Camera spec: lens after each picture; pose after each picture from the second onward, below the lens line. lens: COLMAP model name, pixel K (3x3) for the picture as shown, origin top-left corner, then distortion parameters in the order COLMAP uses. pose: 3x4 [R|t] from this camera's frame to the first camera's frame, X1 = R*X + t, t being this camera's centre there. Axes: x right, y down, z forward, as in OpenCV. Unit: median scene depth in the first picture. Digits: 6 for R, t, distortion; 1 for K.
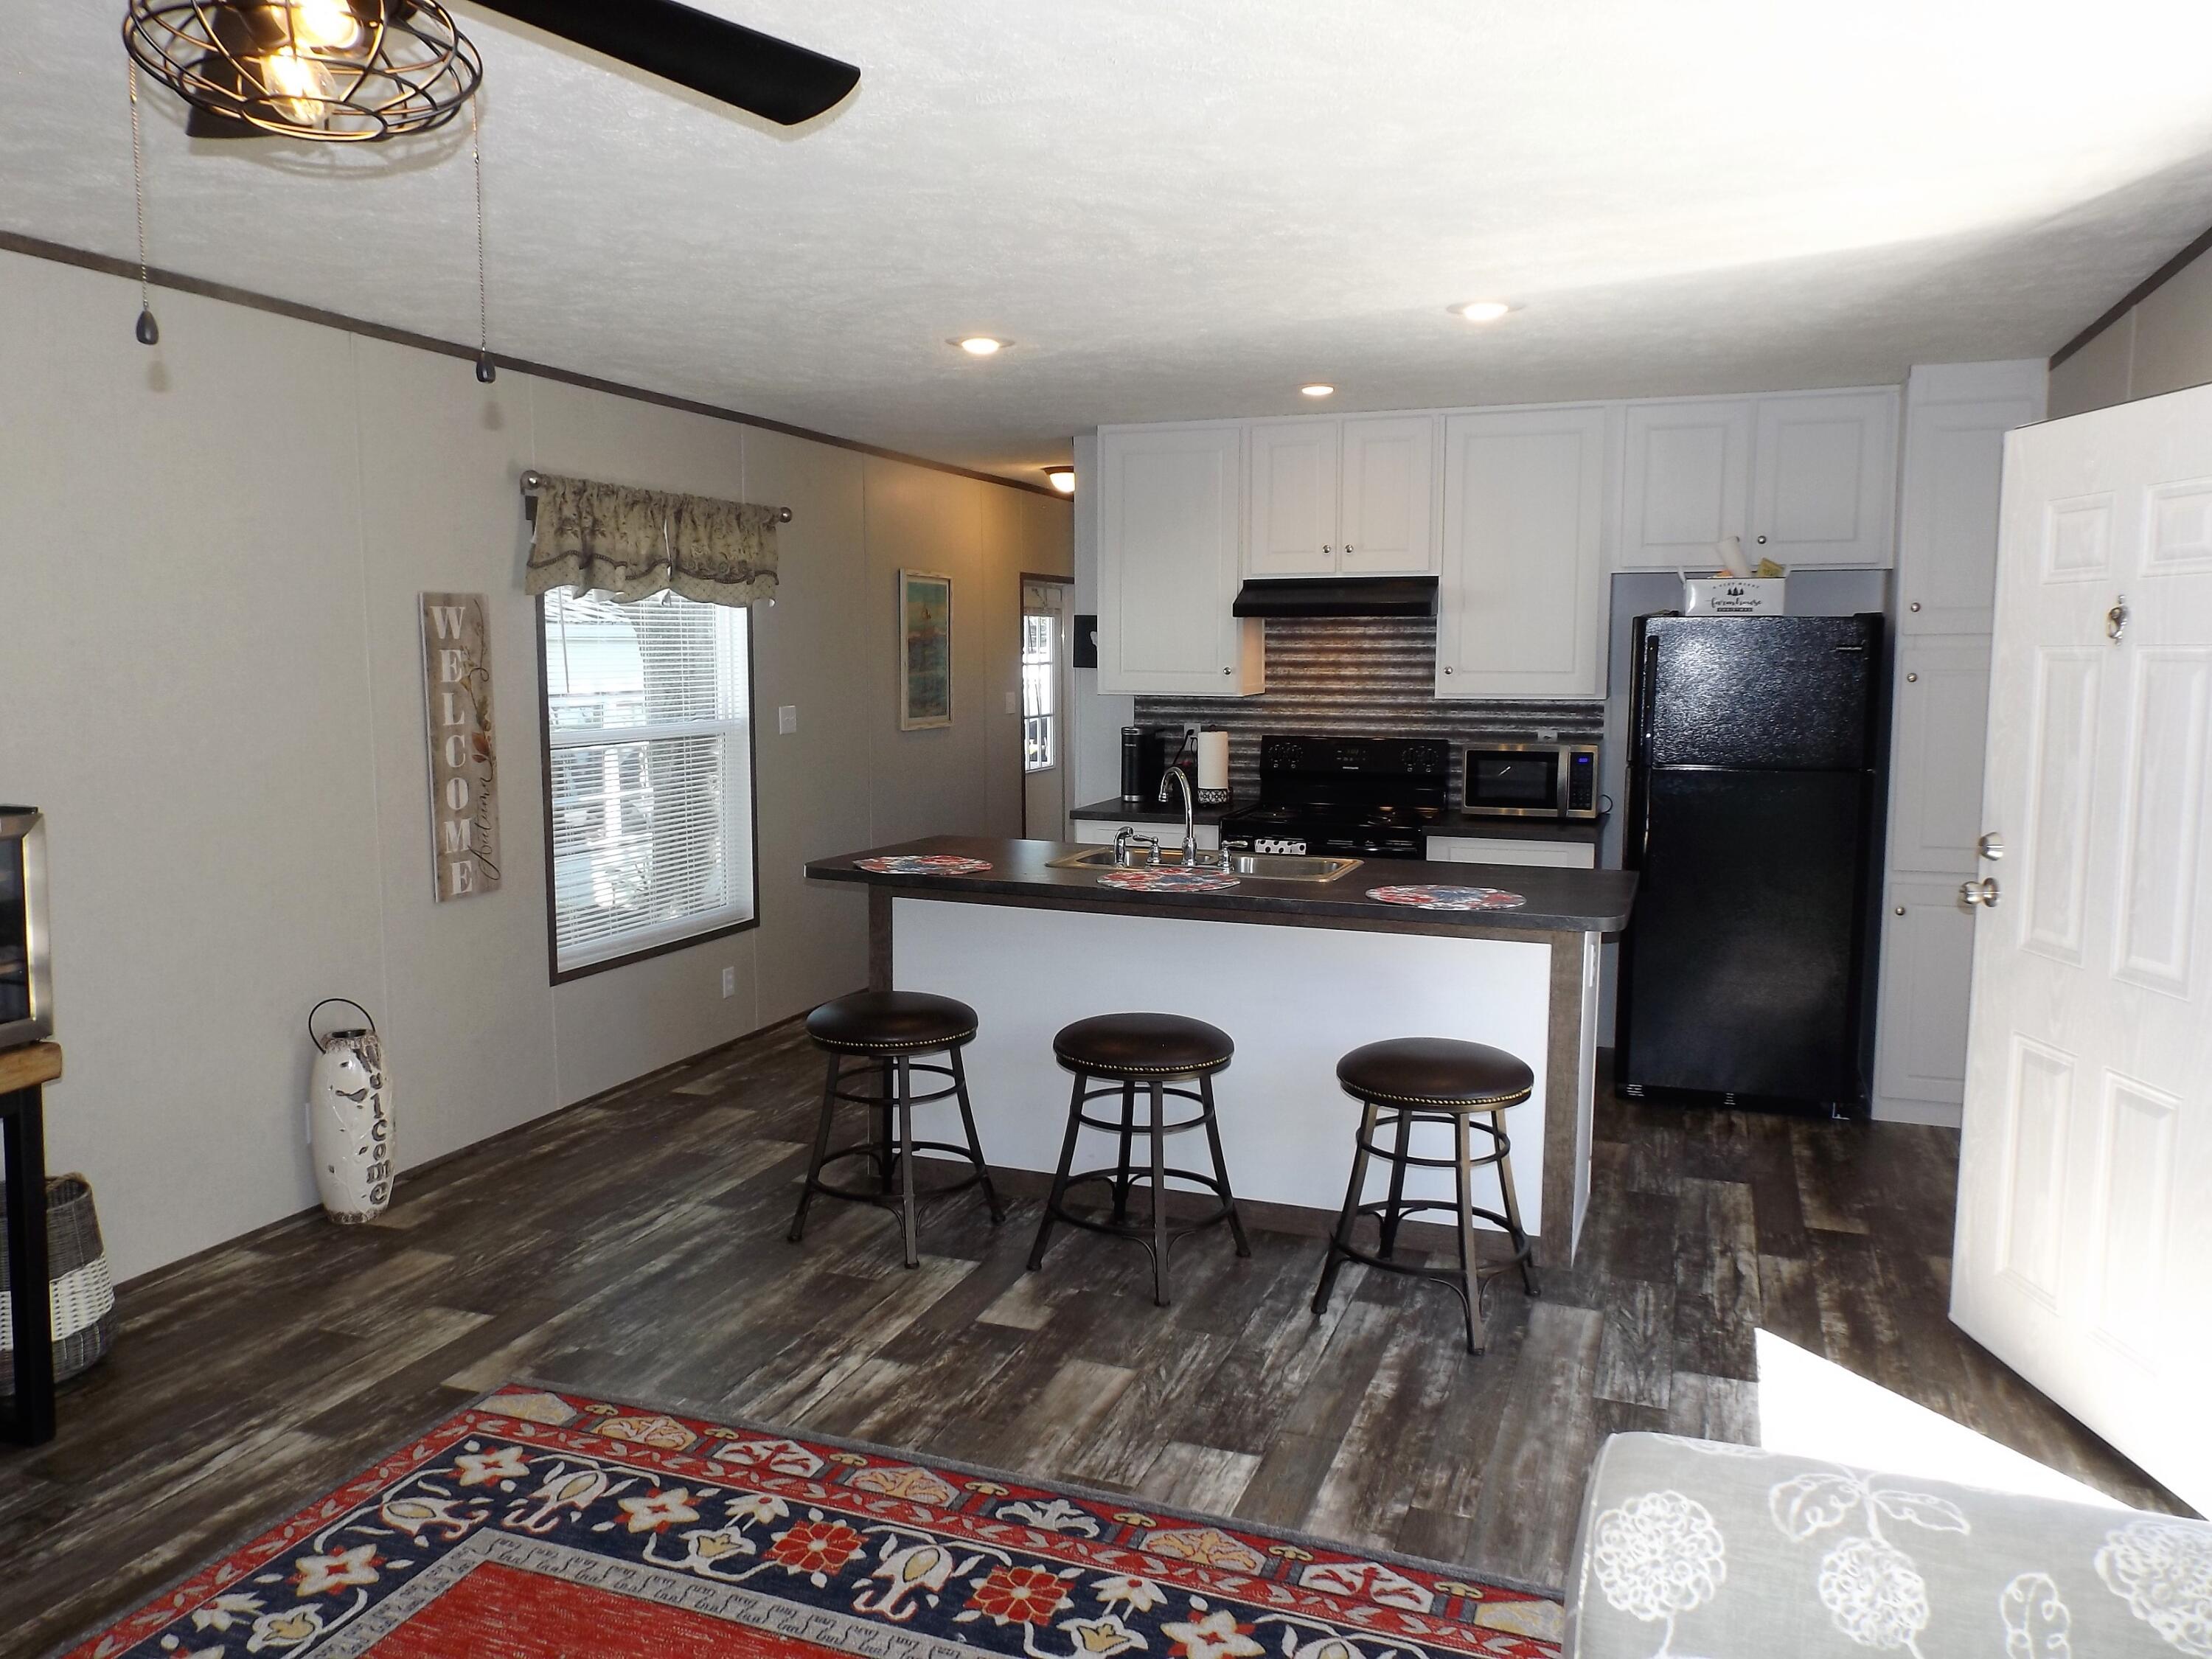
lens RADIAL K [[1597.3, 0, 1112.5], [0, 1597.3, 911.3], [0, 0, 1]] dist [0.002182, -0.000566]
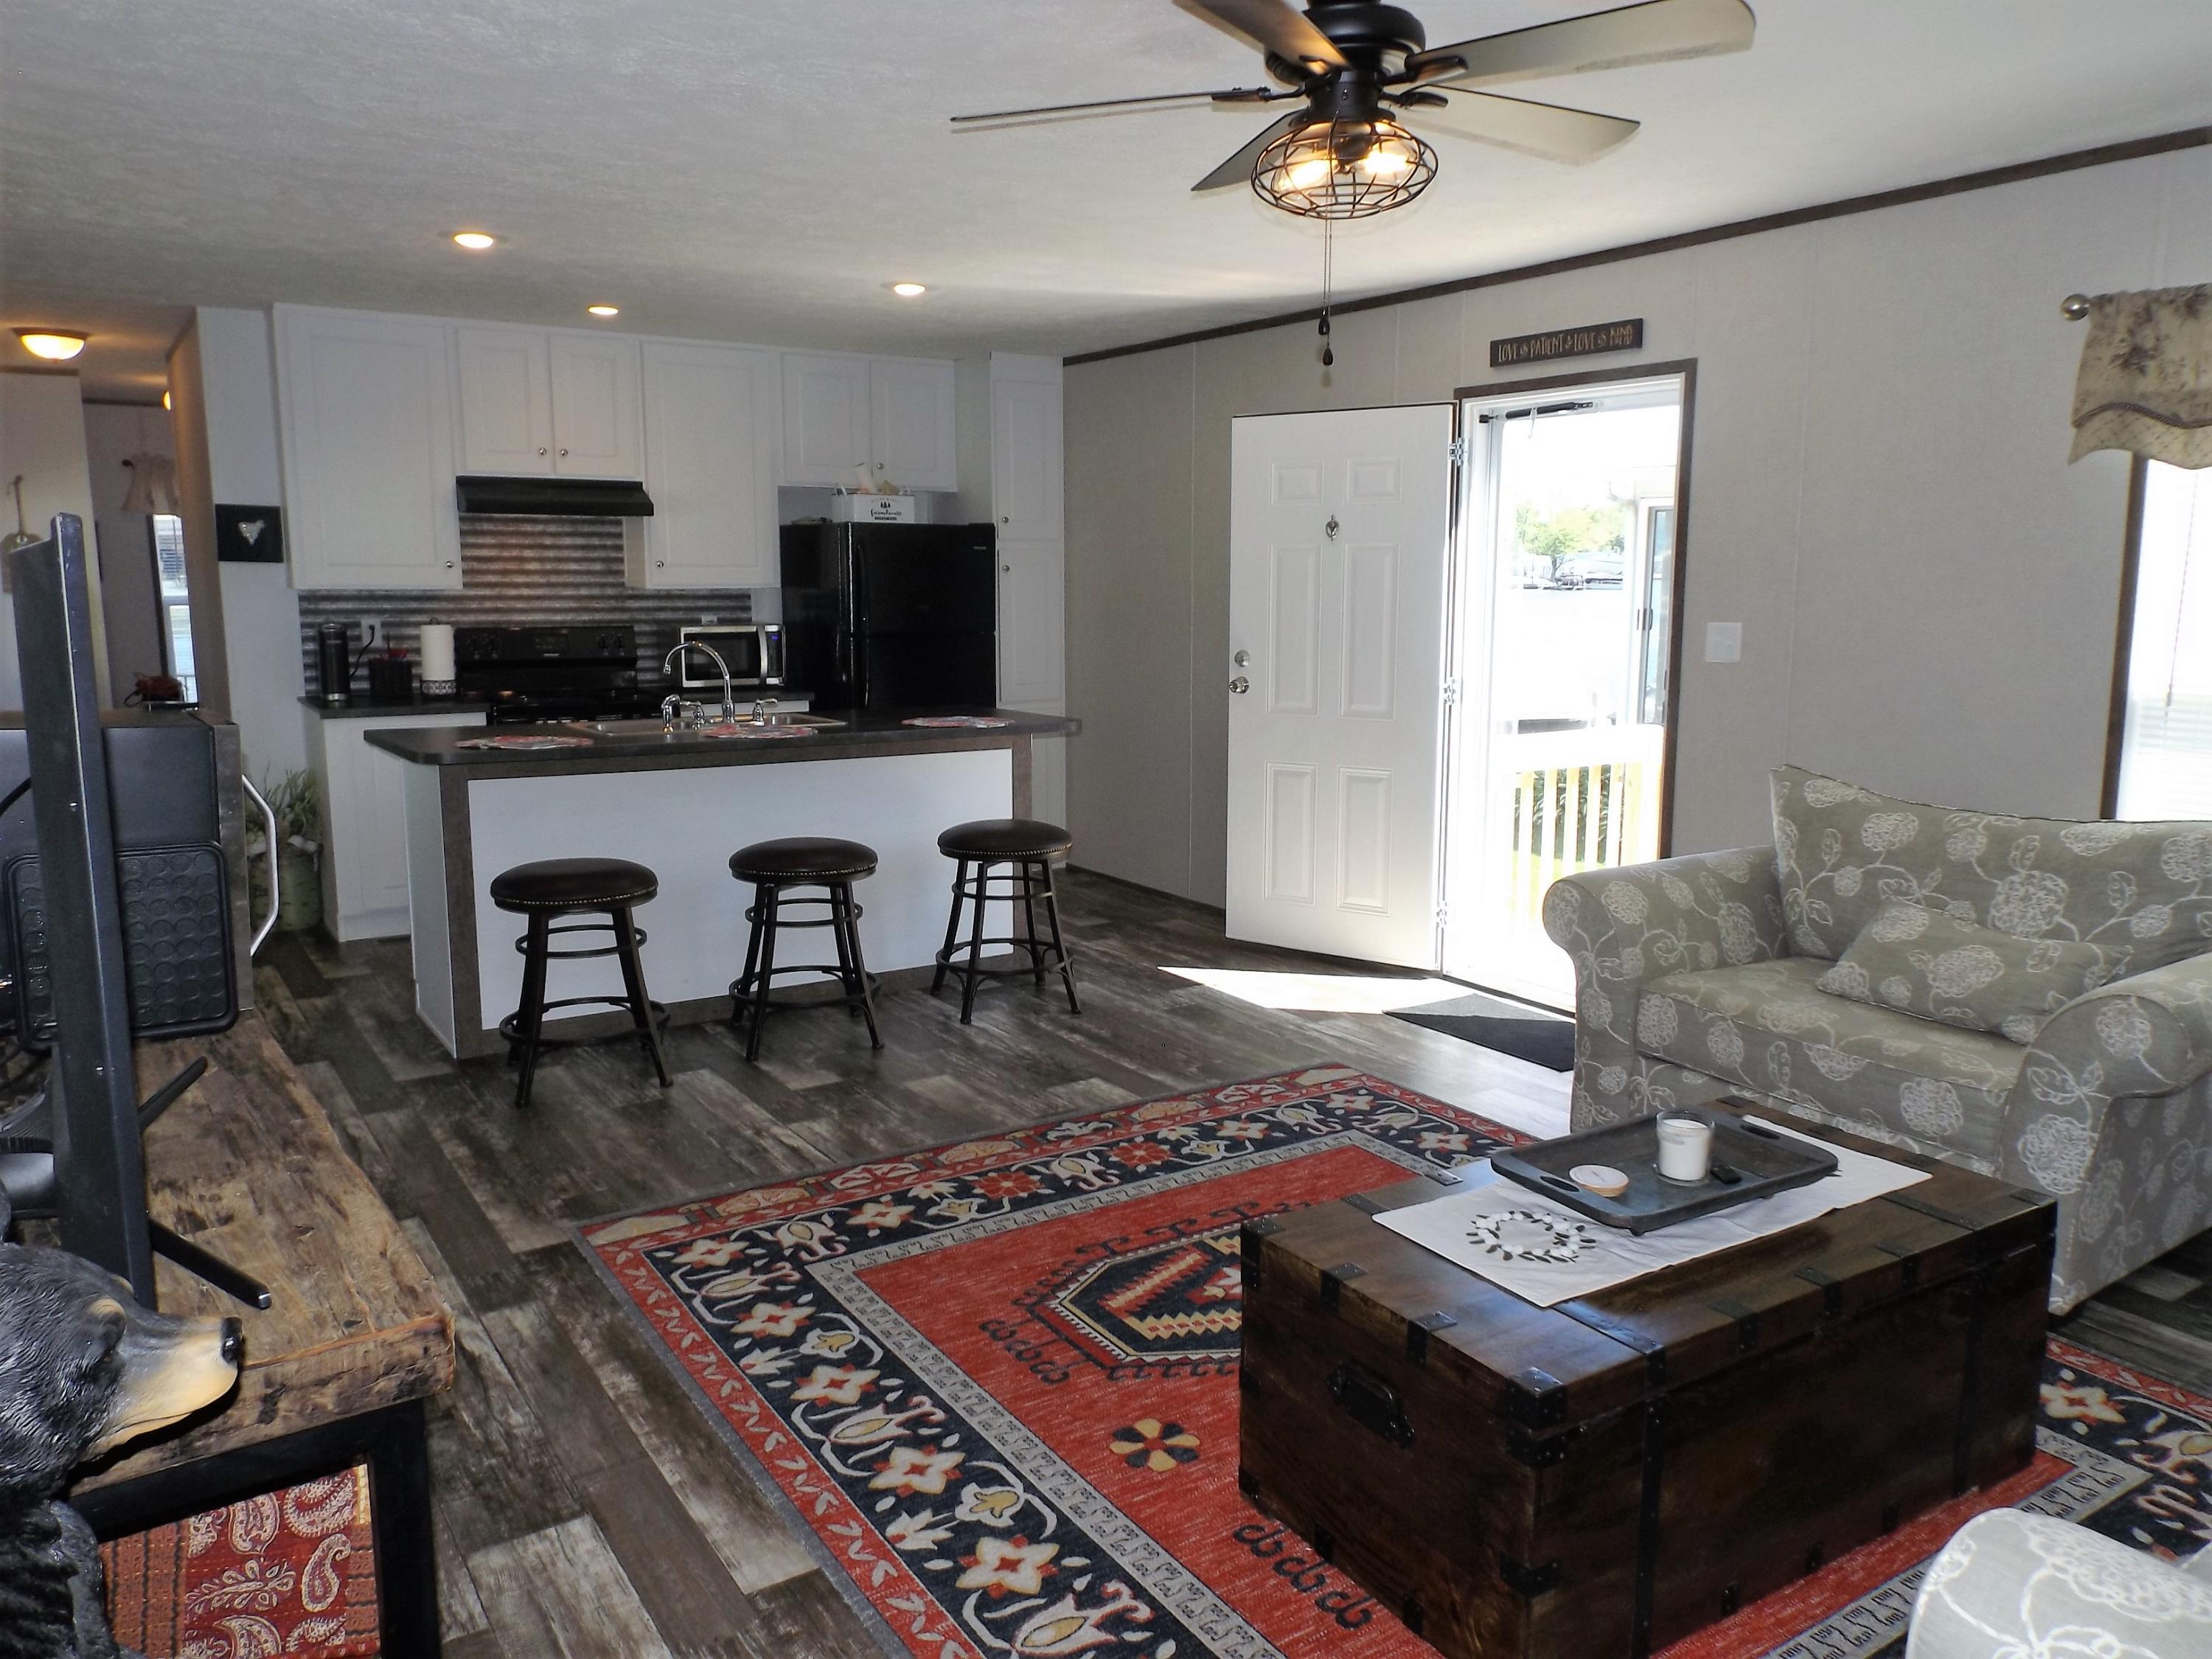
lens RADIAL K [[1548.8, 0, 1130.4], [0, 1548.8, 952.9], [0, 0, 1]] dist [0.005705, 0.001208]
pose [[0.580855, -0.194570, 0.790411, -1.007907], [0.127223, 0.980780, 0.147939, 0.009119], [-0.804004, 0.014628, 0.594444, 0.088597]]
